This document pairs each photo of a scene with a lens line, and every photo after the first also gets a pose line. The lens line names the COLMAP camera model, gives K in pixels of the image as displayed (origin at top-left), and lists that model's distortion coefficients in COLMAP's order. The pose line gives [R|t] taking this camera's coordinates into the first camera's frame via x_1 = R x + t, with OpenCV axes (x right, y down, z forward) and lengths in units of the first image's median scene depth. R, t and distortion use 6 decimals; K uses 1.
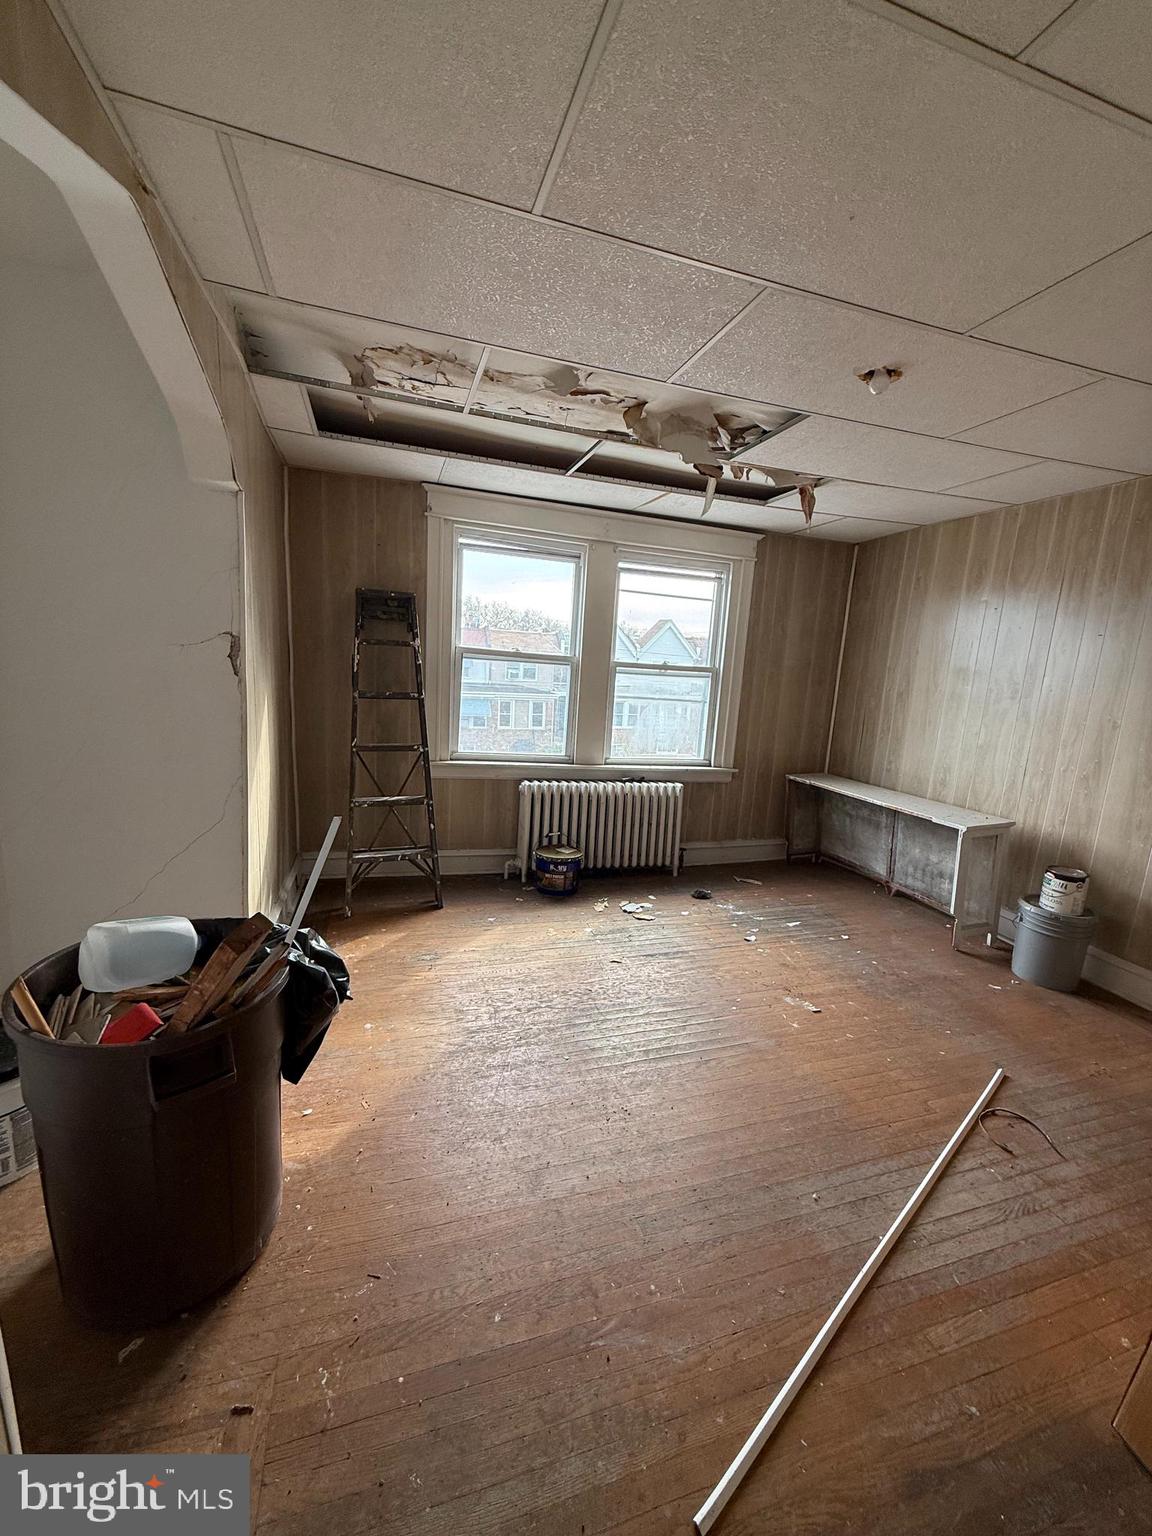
lens RADIAL K [[611.2, 0, 578.4], [0, 611.2, 766.4], [0, 0, 1]] dist [-0.002195, 0.000811]
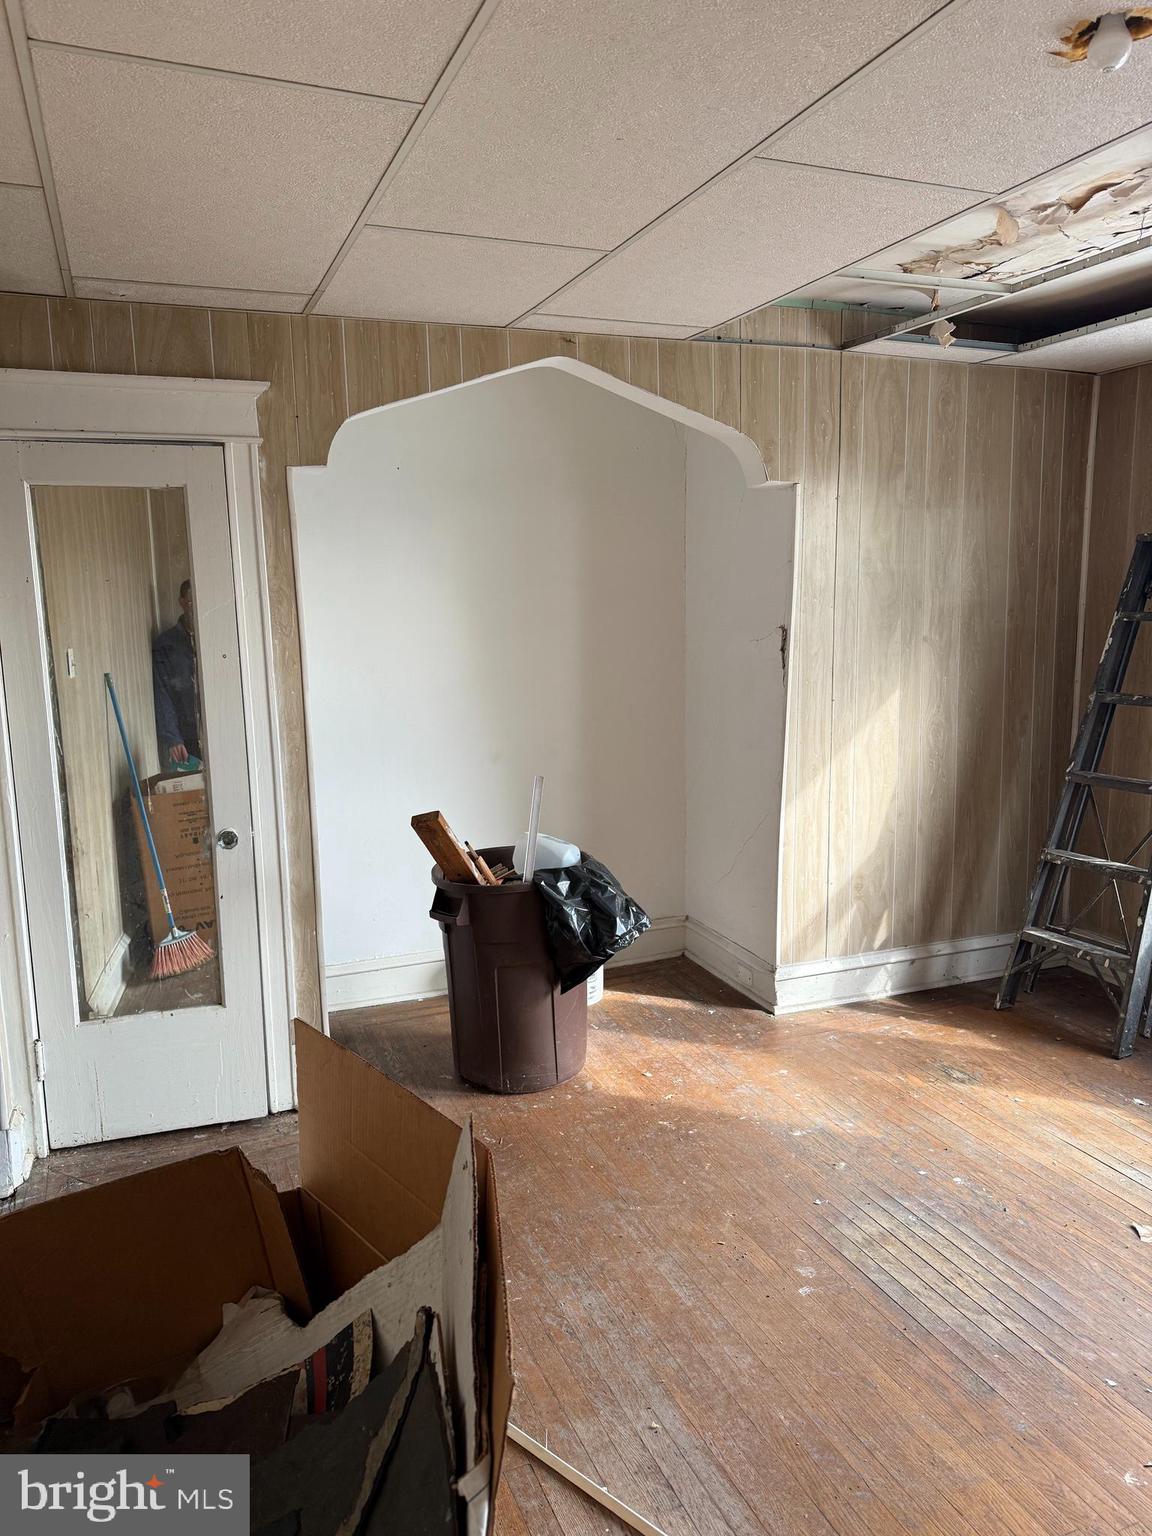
lens RADIAL K [[1078.2, 0, 576.6], [0, 1078.2, 763.7], [0, 0, 1]] dist [0.043114, -0.001127]
pose [[0.086023, 0.093979, -0.991851, 0.801398], [-0.150980, 0.985273, 0.080261, -0.059965], [0.984787, 0.142846, 0.098945, 0.357792]]
